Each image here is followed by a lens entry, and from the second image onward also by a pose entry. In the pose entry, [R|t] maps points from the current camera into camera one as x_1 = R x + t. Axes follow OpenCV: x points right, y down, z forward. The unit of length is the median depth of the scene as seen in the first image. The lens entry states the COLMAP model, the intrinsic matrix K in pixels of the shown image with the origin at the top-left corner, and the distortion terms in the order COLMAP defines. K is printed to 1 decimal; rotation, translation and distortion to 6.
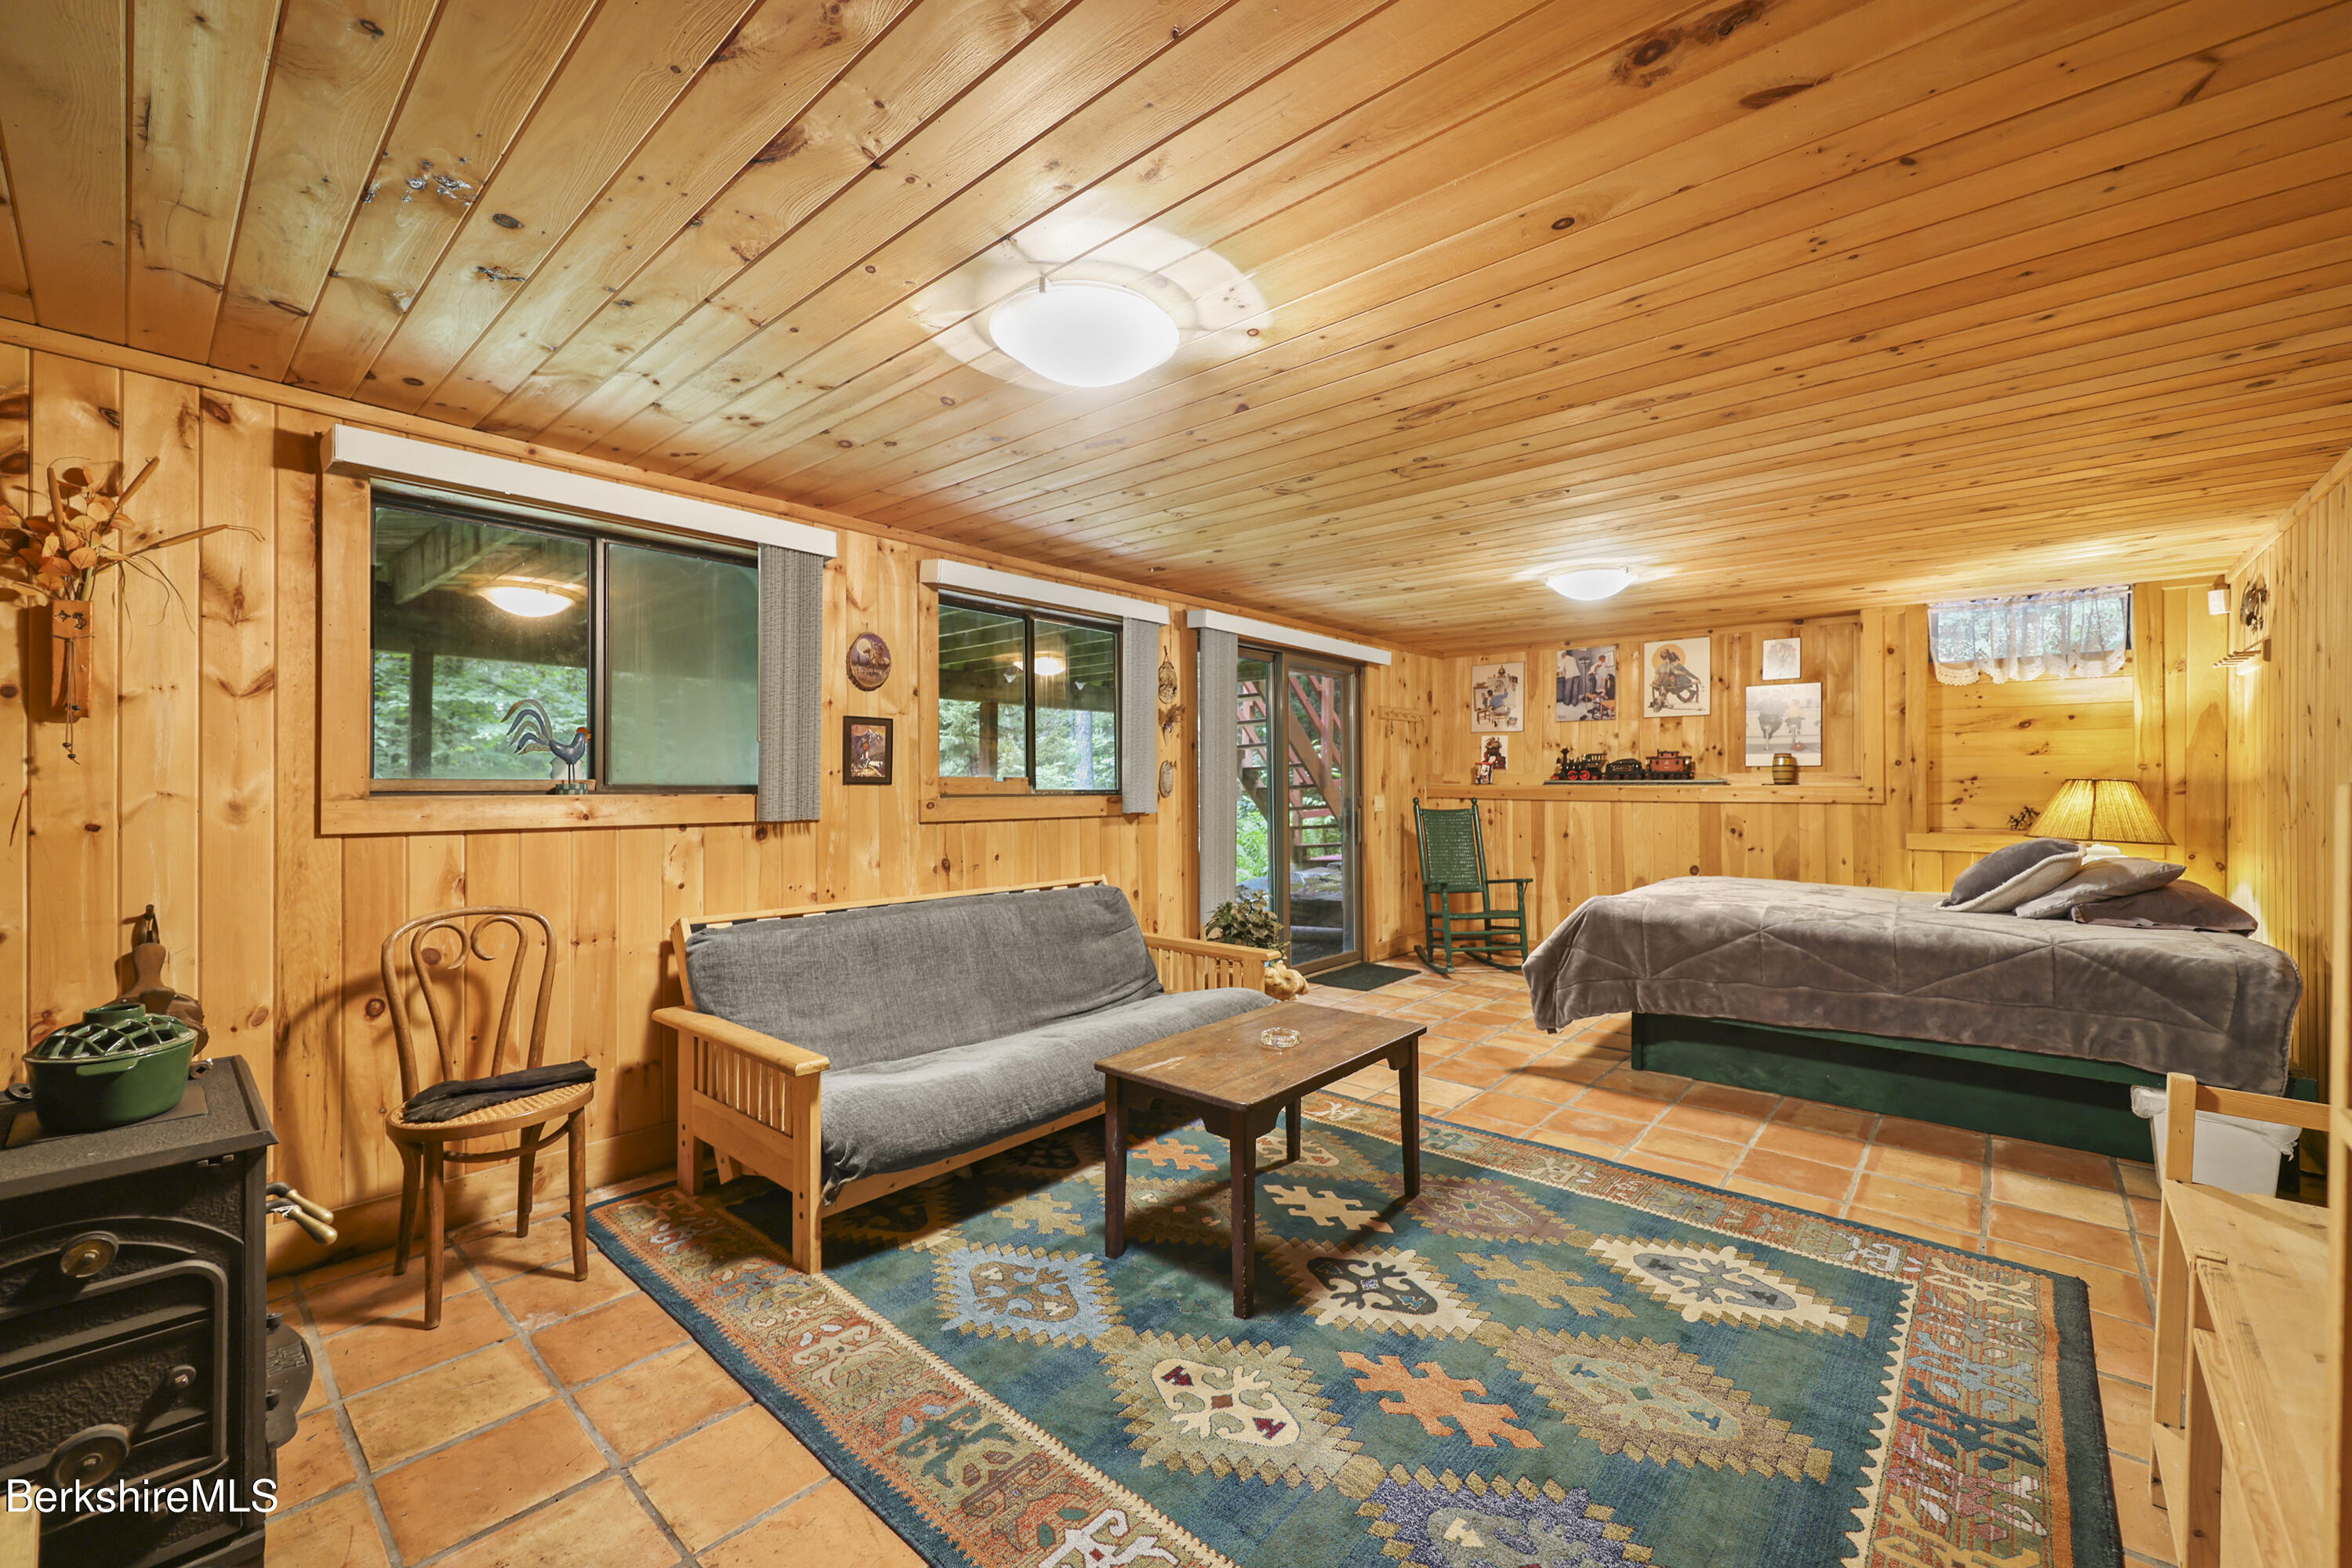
lens RADIAL K [[947.2, 0, 1185.2], [0, 947.2, 778.0], [0, 0, 1]] dist [-0.001256, 0.000340]
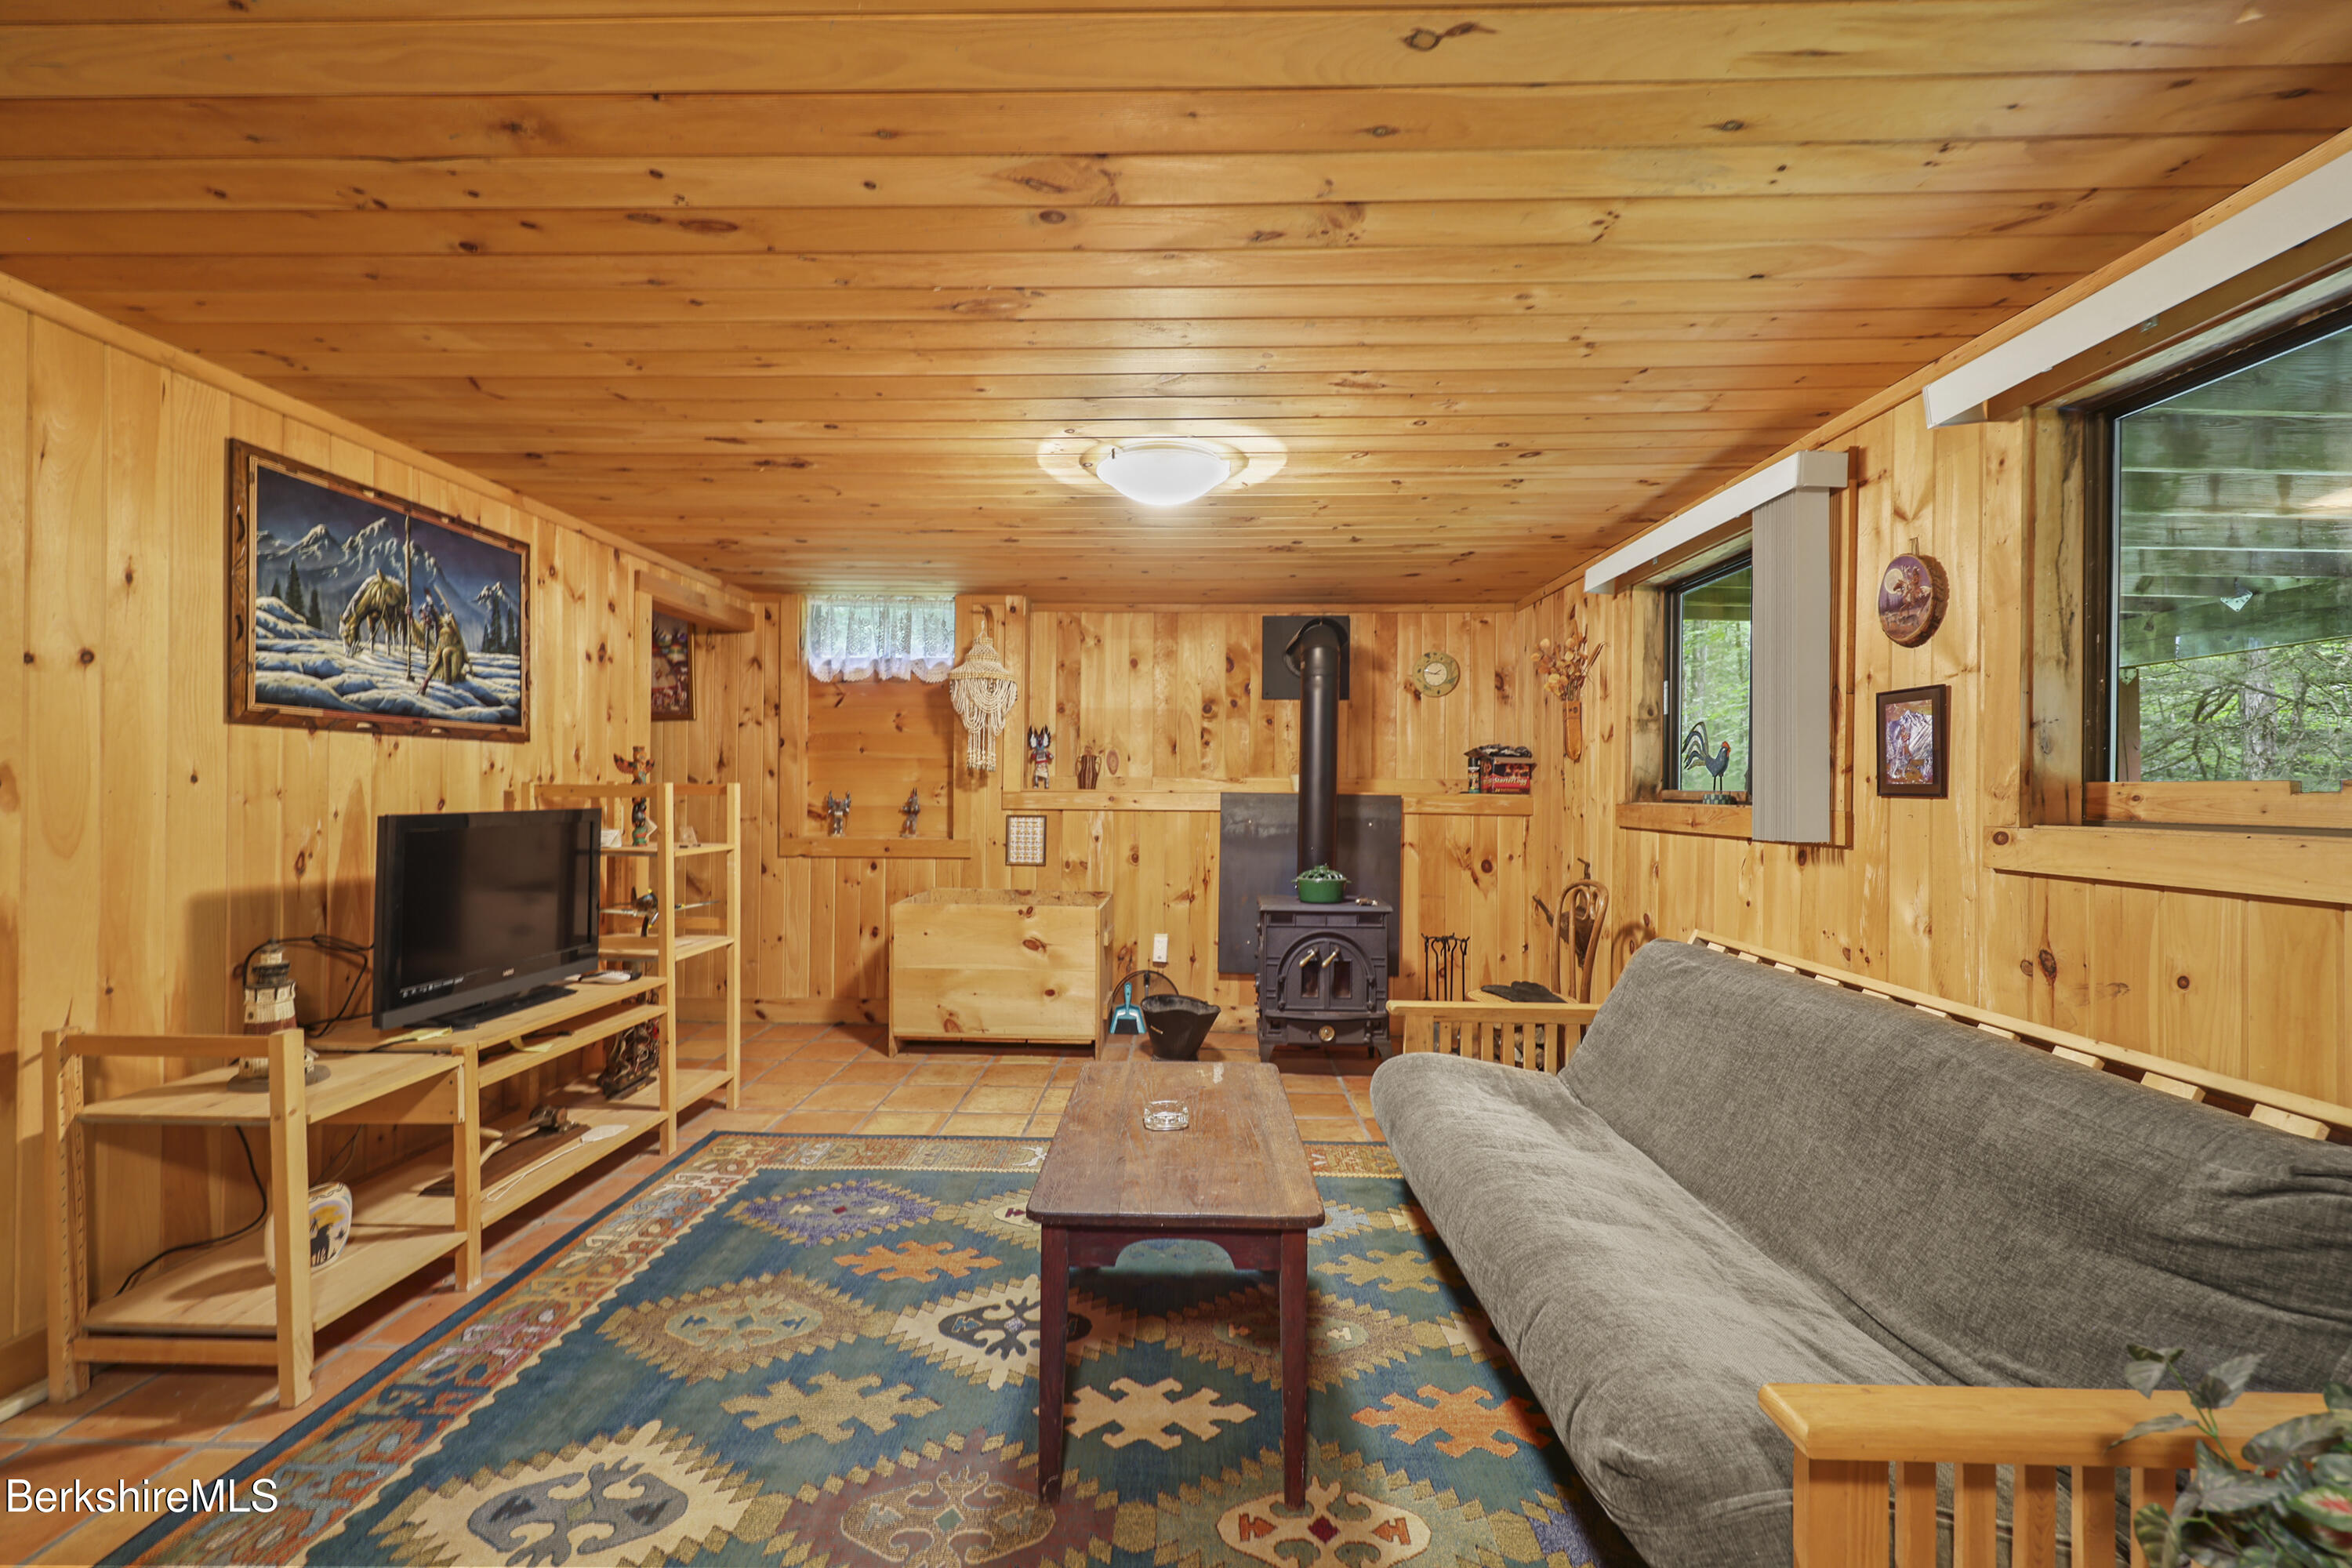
lens RADIAL K [[944.7, 0, 1176.8], [0, 944.7, 778.2], [0, 0, 1]] dist [-0.000663, 0.000337]
pose [[-0.768697, -0.015929, -0.639415, 0.554244], [-0.006209, 0.999829, -0.017444, 0.010793], [0.639583, -0.009439, -0.768664, 1.495592]]
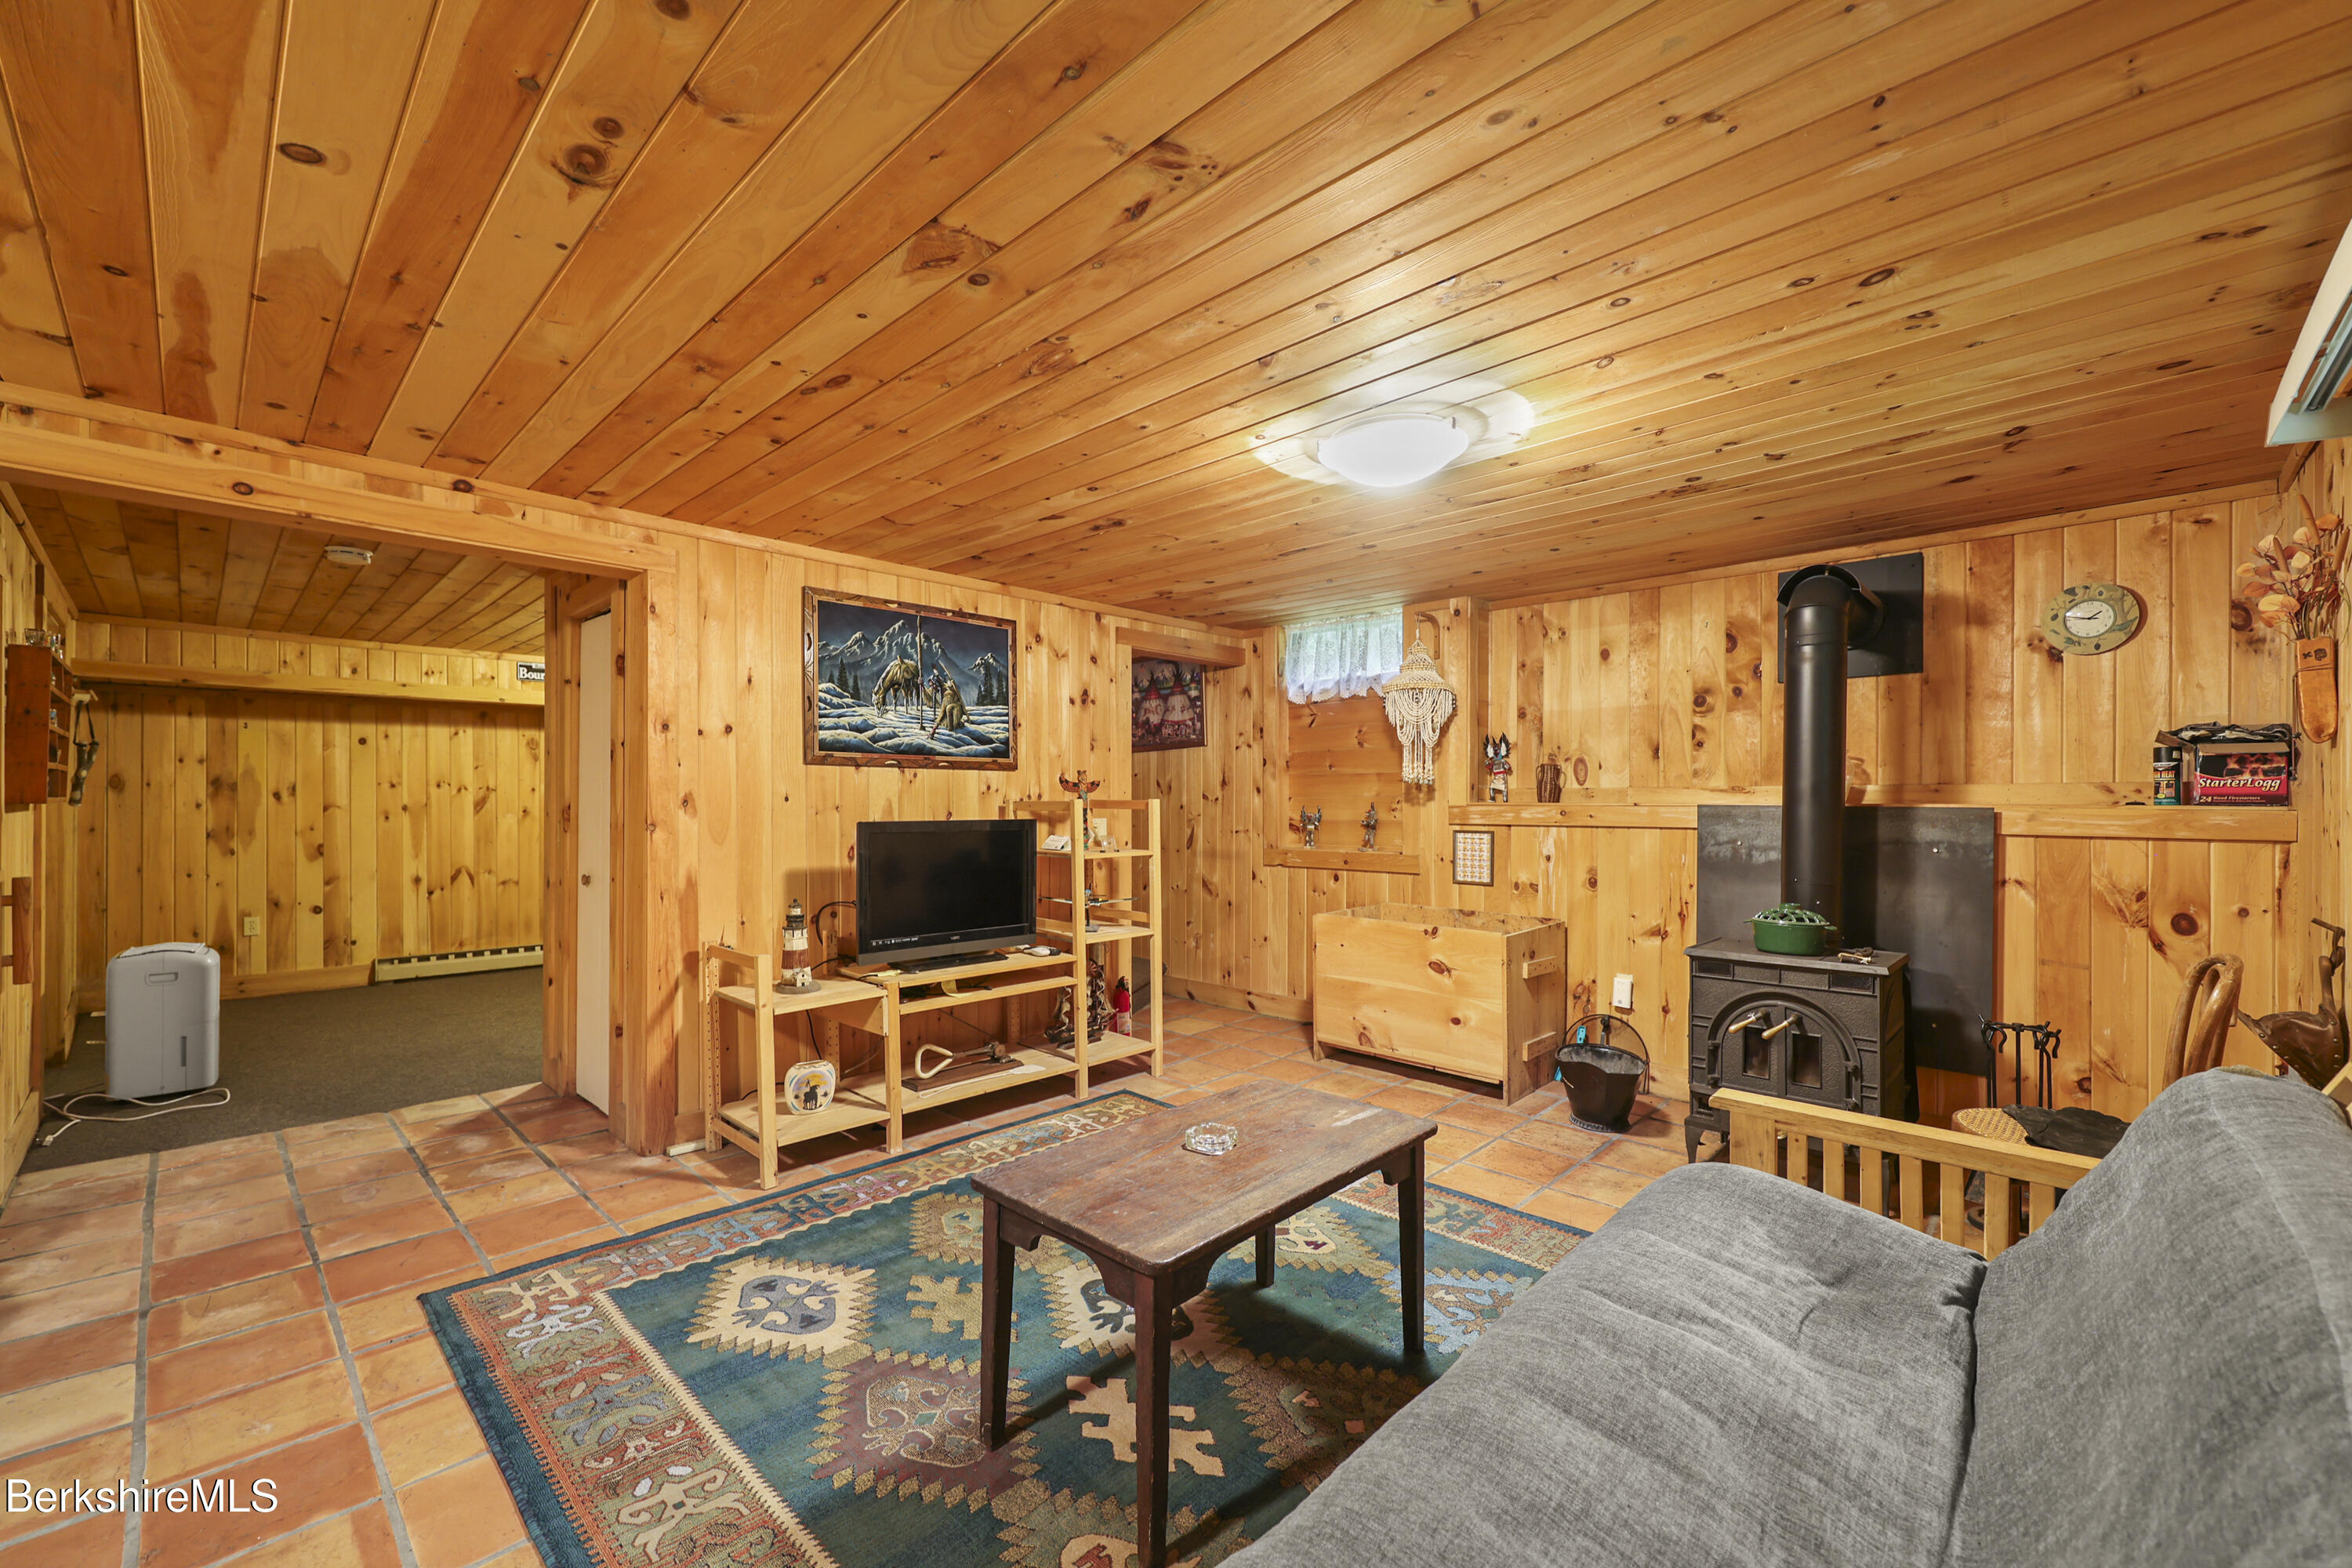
lens RADIAL K [[949.0, 0, 1179.2], [0, 949.0, 802.2], [0, 0, 1]] dist [-0.000611, 0.000180]
pose [[-0.998909, -0.003295, 0.046585, 0.086384], [-0.003567, 0.999977, -0.005754, 0.012259], [-0.046565, -0.005914, -0.998898, 1.633974]]
